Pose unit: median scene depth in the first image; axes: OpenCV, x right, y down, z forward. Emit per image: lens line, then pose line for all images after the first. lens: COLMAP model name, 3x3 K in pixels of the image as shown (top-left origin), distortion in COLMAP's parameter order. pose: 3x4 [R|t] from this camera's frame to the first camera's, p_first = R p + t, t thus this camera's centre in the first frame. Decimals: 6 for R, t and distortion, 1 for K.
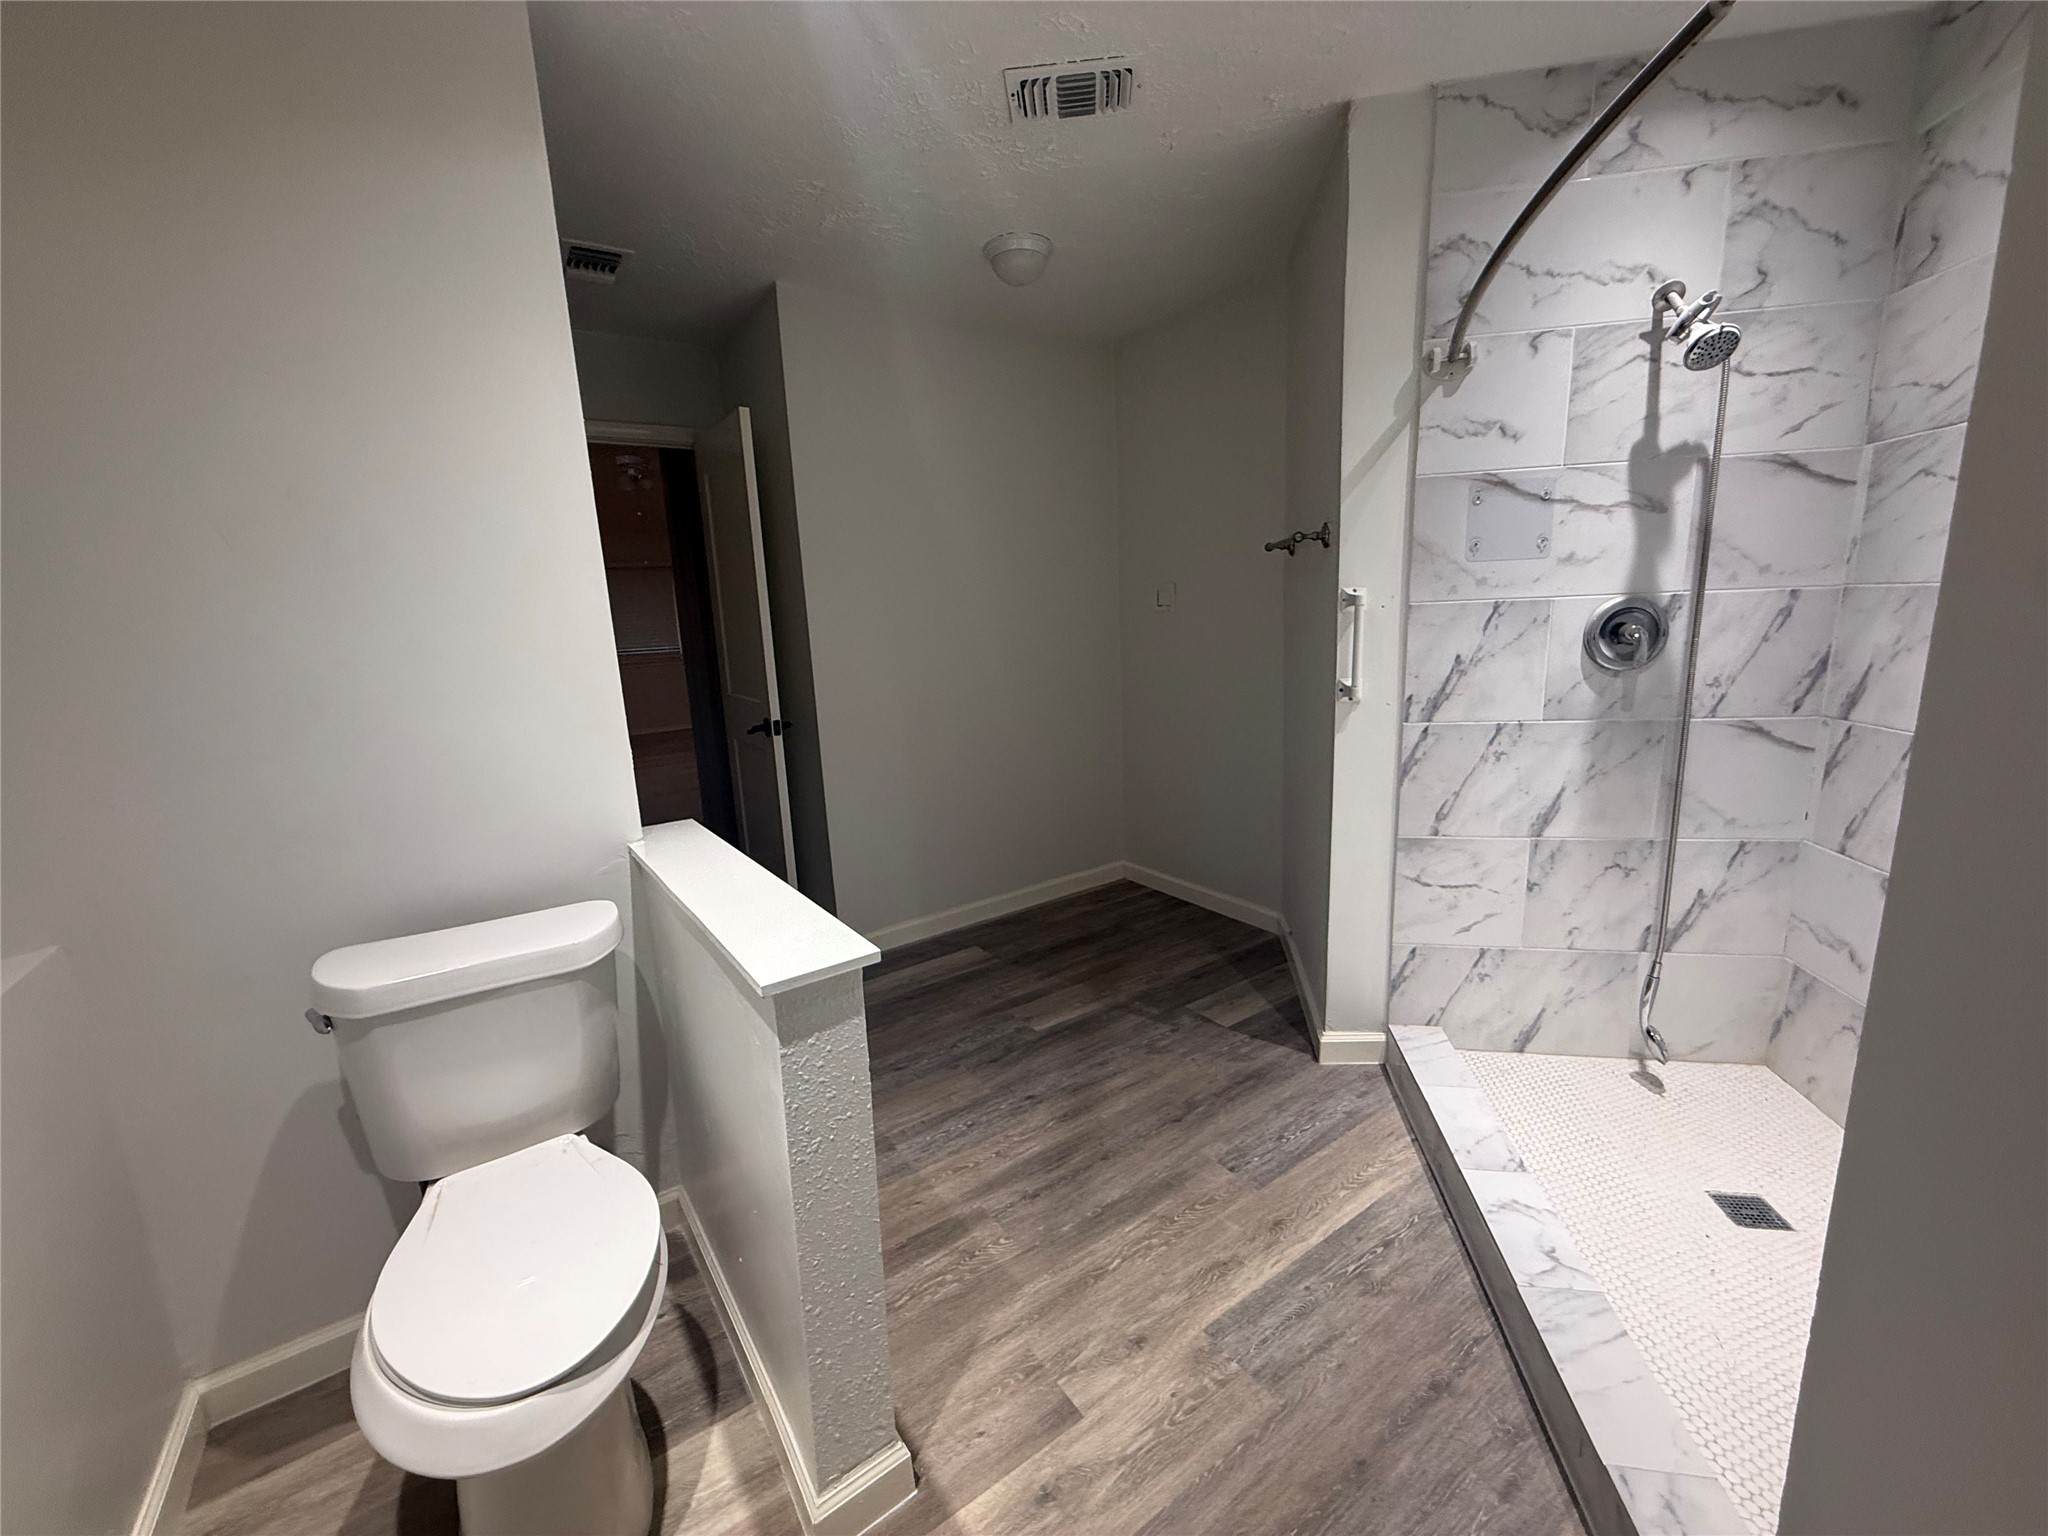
lens RADIAL K [[818.9, 0, 1020.6], [0, 818.9, 767.5], [0, 0, 1]] dist [0.000037, 0.000014]
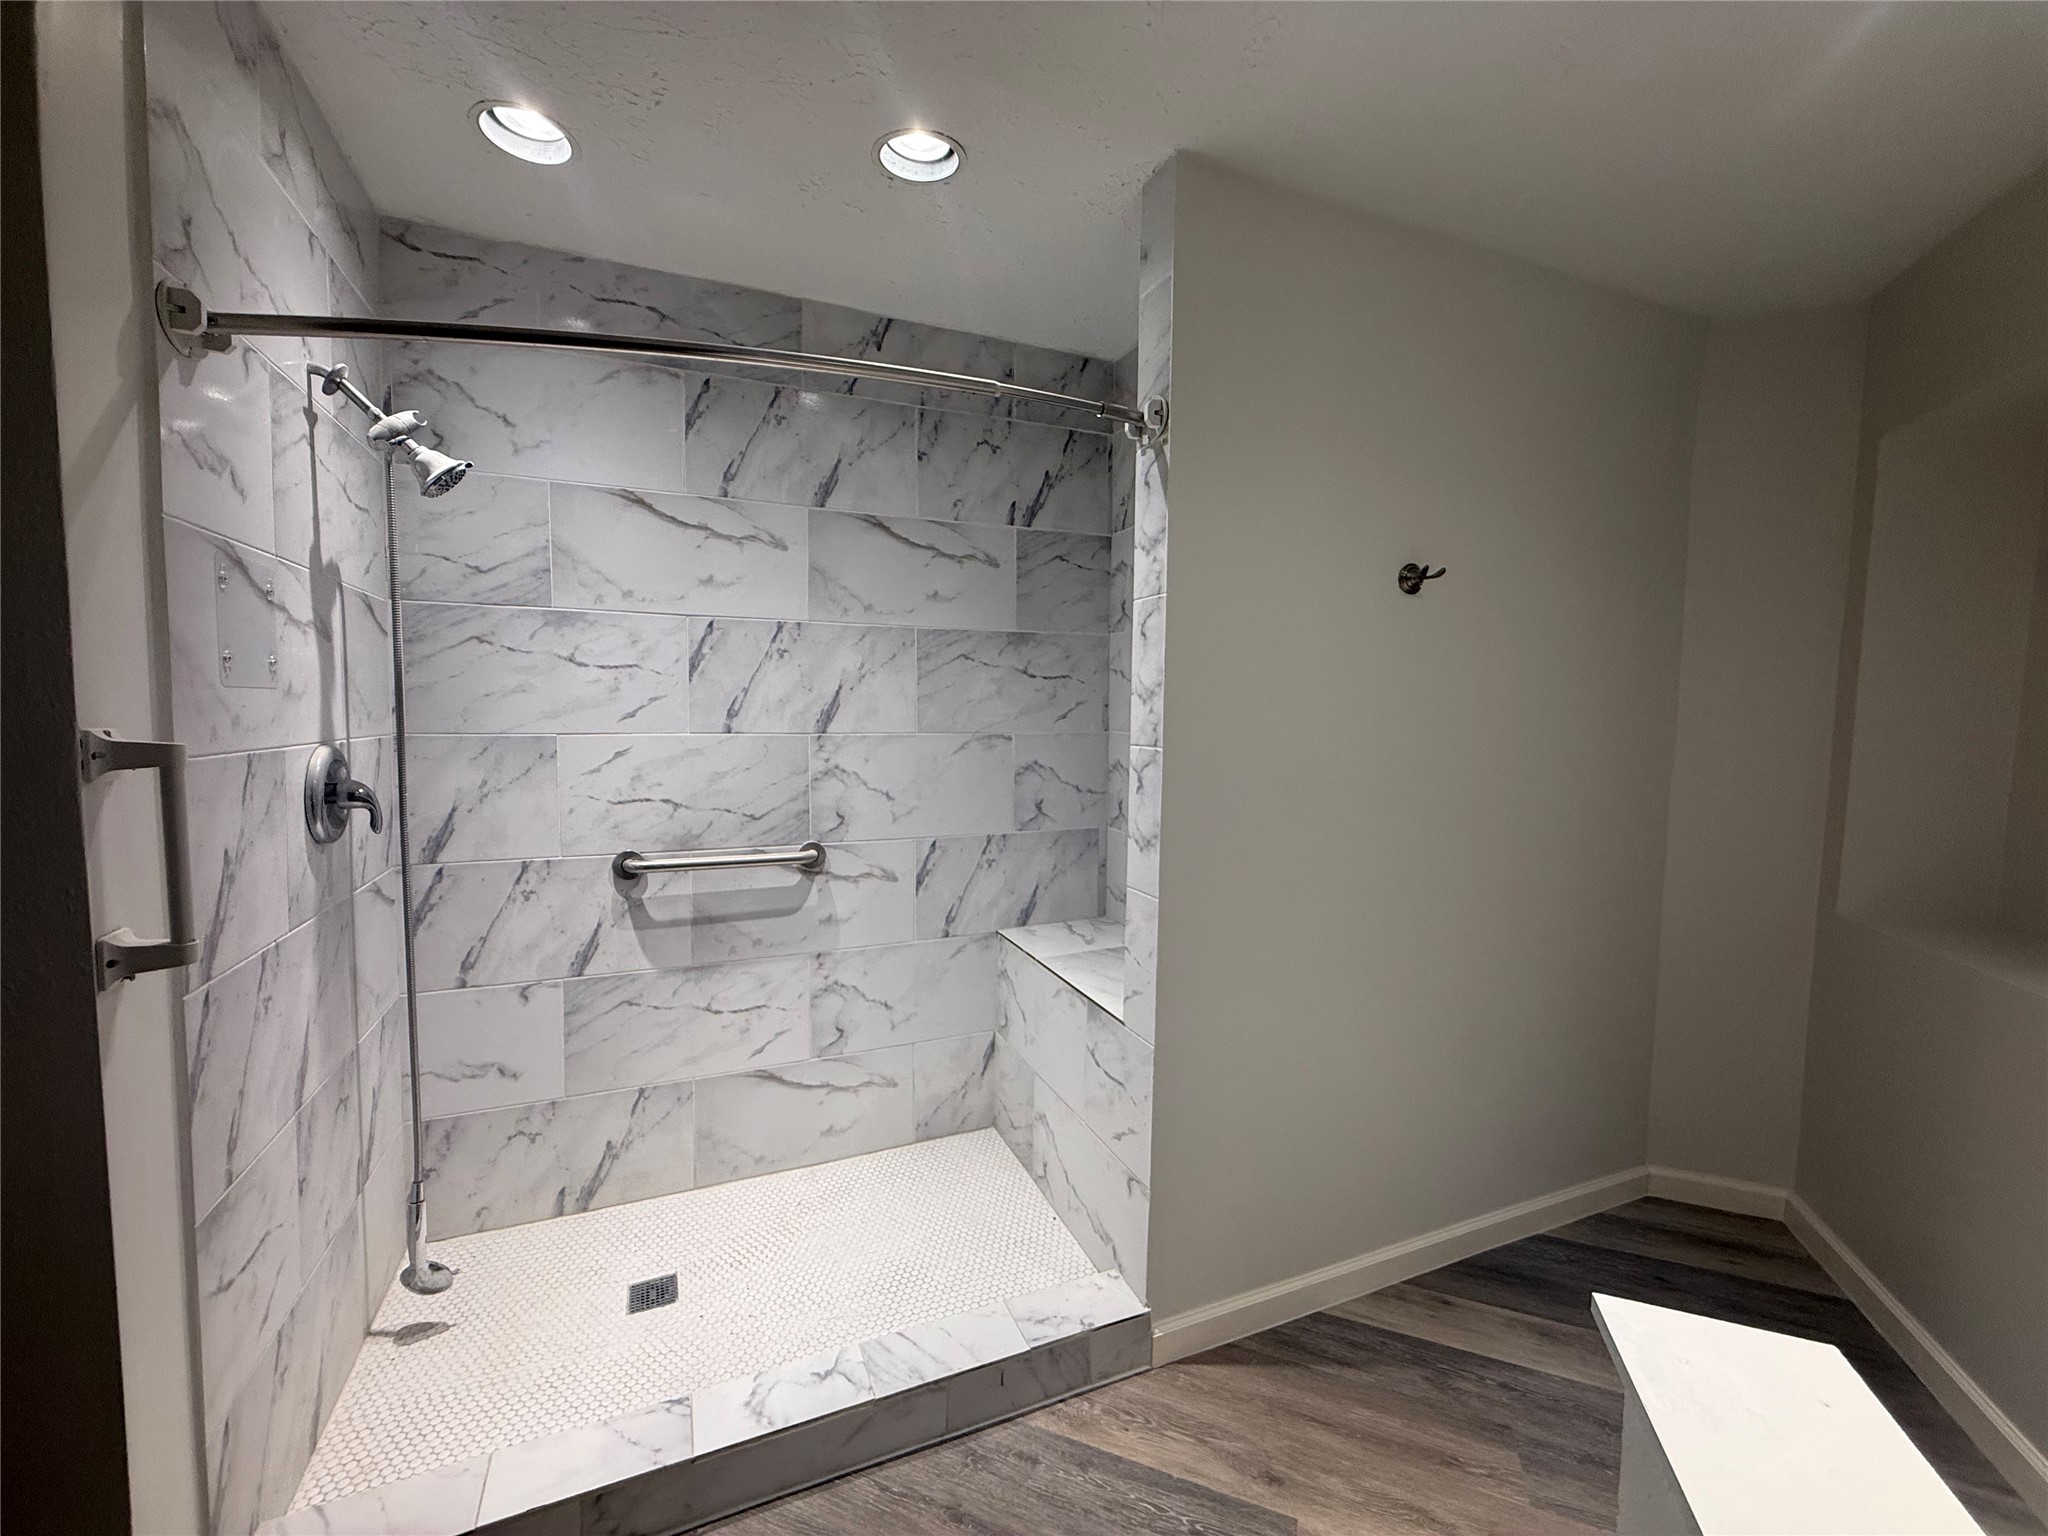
lens RADIAL K [[818.9, 0, 1020.6], [0, 818.9, 767.5], [0, 0, 1]] dist [0.000037, 0.000014]
pose [[-0.563206, -0.023305, 0.825988, -0.245575], [0.170258, 0.974880, 0.143598, -0.193843], [-0.808586, 0.221506, -0.545090, 0.923150]]
